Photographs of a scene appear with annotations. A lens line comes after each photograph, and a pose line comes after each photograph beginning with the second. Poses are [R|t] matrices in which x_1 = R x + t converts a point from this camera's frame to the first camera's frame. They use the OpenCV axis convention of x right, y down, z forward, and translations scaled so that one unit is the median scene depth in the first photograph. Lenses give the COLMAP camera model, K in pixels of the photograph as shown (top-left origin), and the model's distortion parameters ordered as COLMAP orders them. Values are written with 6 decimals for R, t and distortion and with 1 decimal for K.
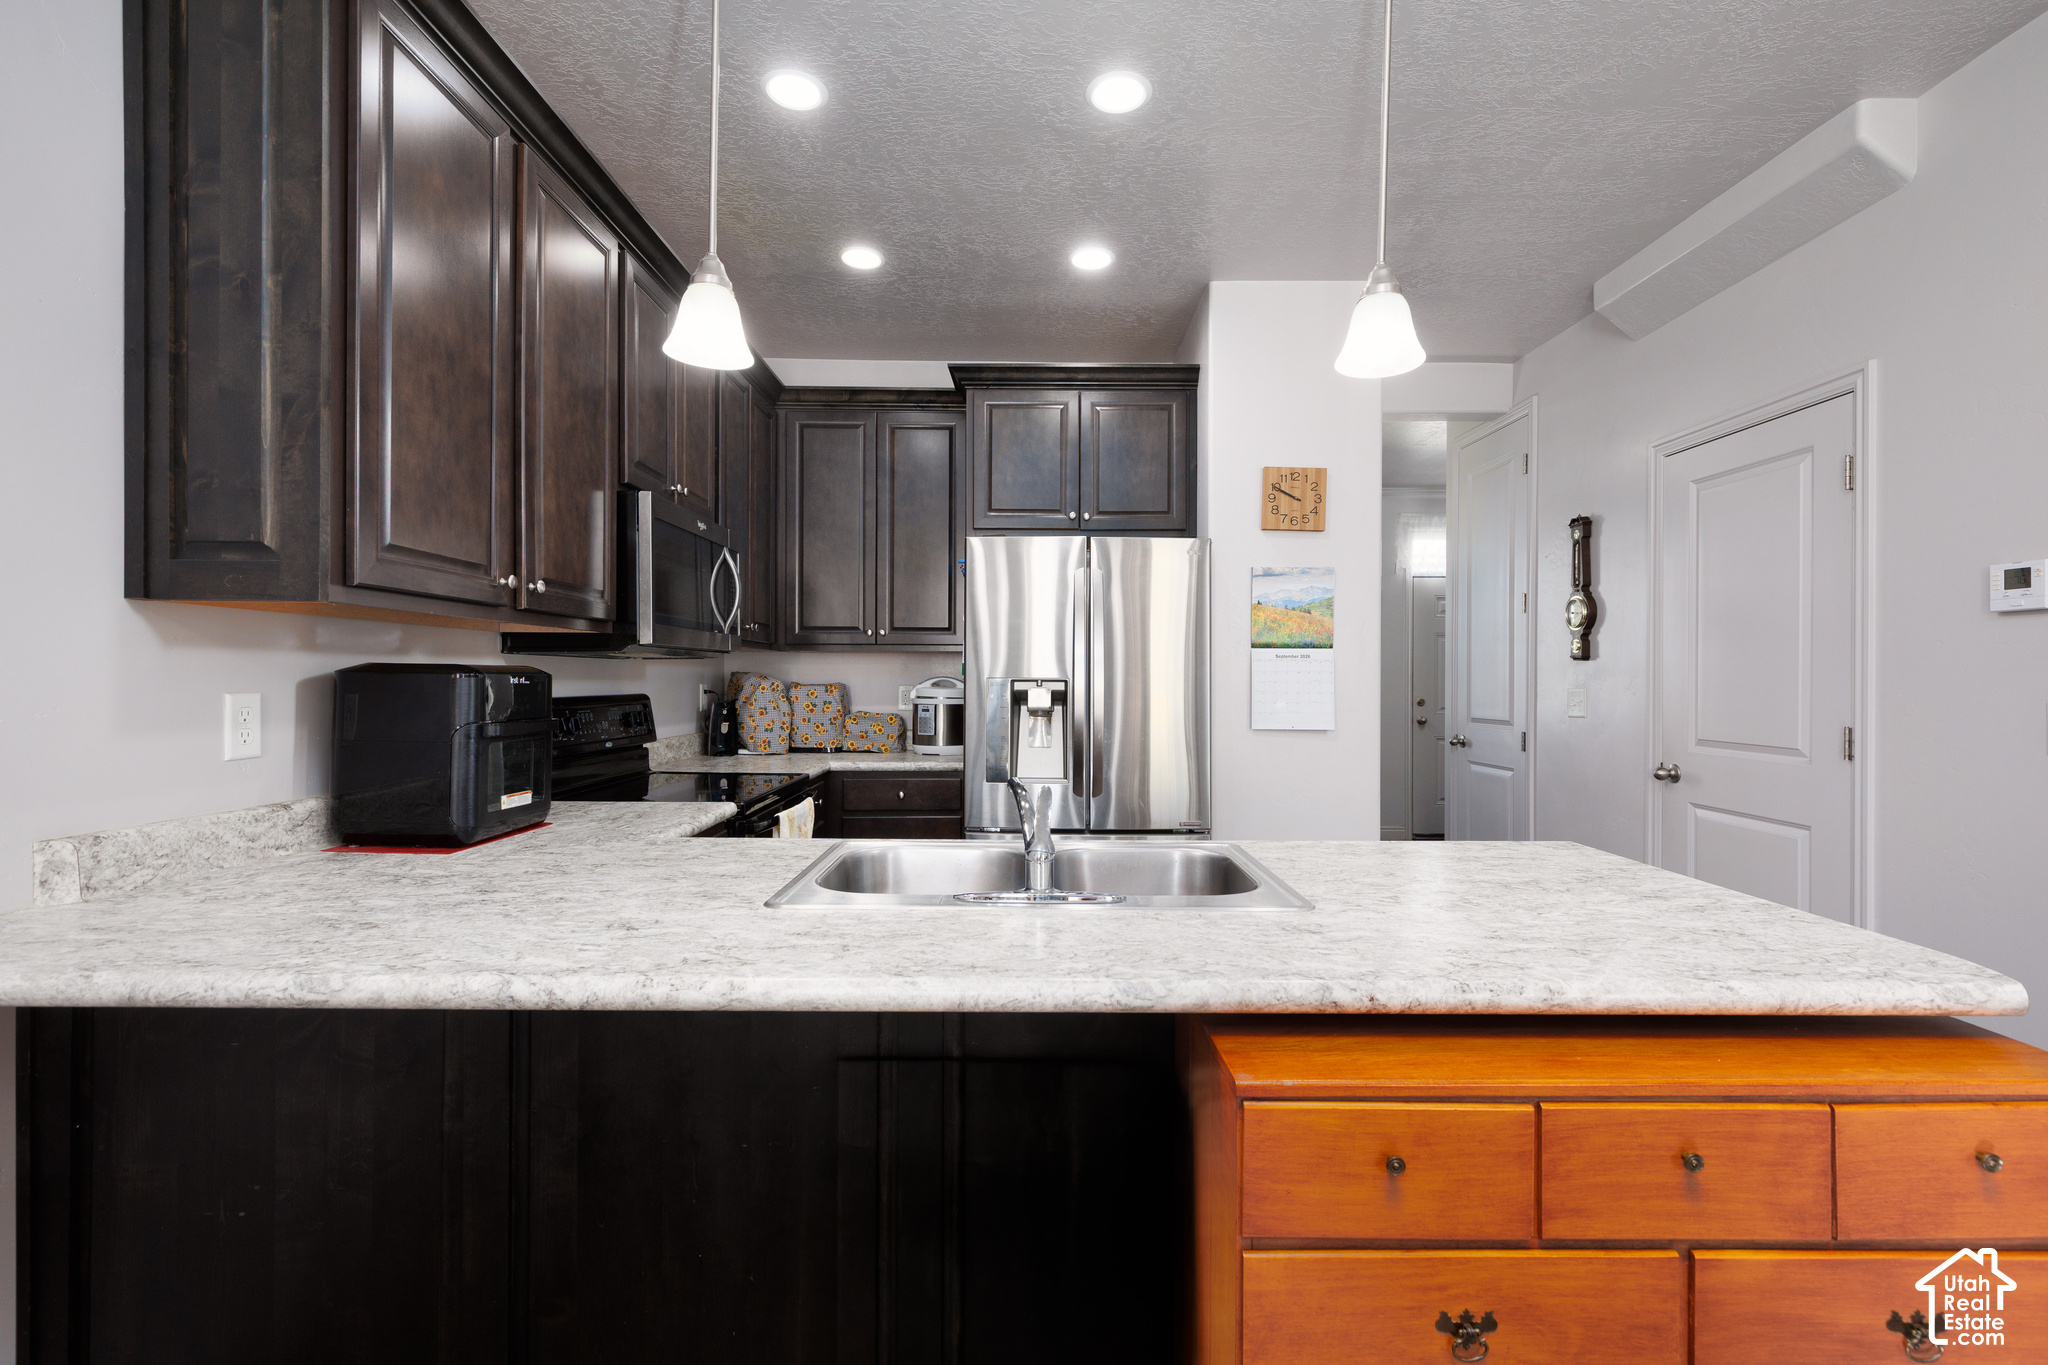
lens RADIAL K [[915.8, 0, 1026.9], [0, 915.8, 685.4], [0, 0, 1]] dist [0.003018, -0.000099]
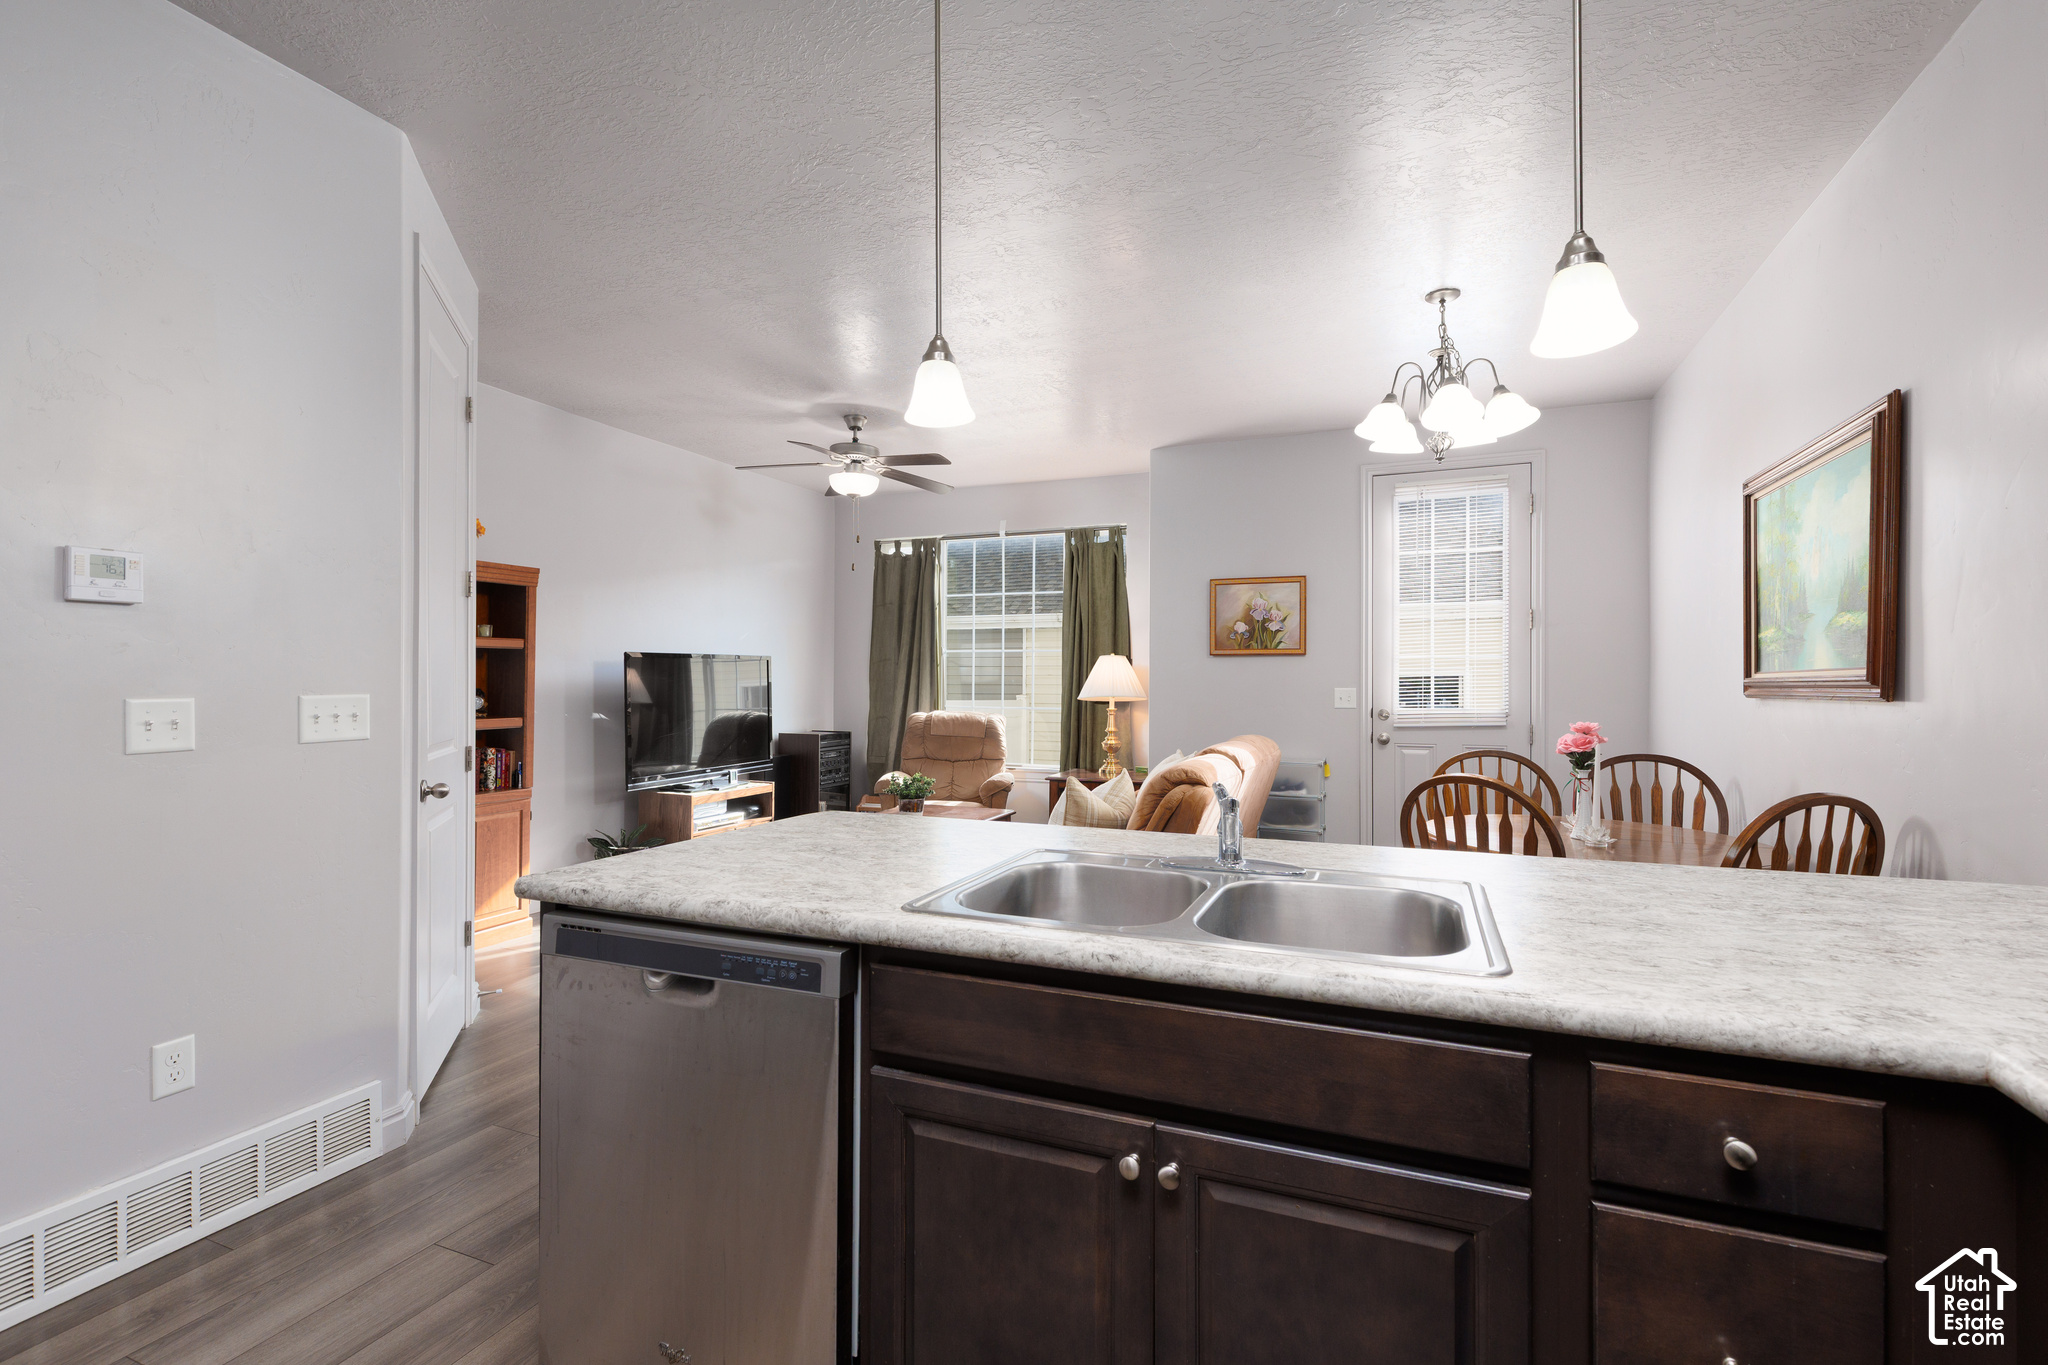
lens RADIAL K [[931.0, 0, 1024.0], [0, 931.0, 682.5], [0, 0, 1]] dist [0.023785, -0.000170]
pose [[-0.922560, -0.006168, 0.385804, -0.080746], [-0.003232, 0.999961, 0.008257, -0.005908], [-0.385840, 0.006370, -0.922544, 0.863295]]
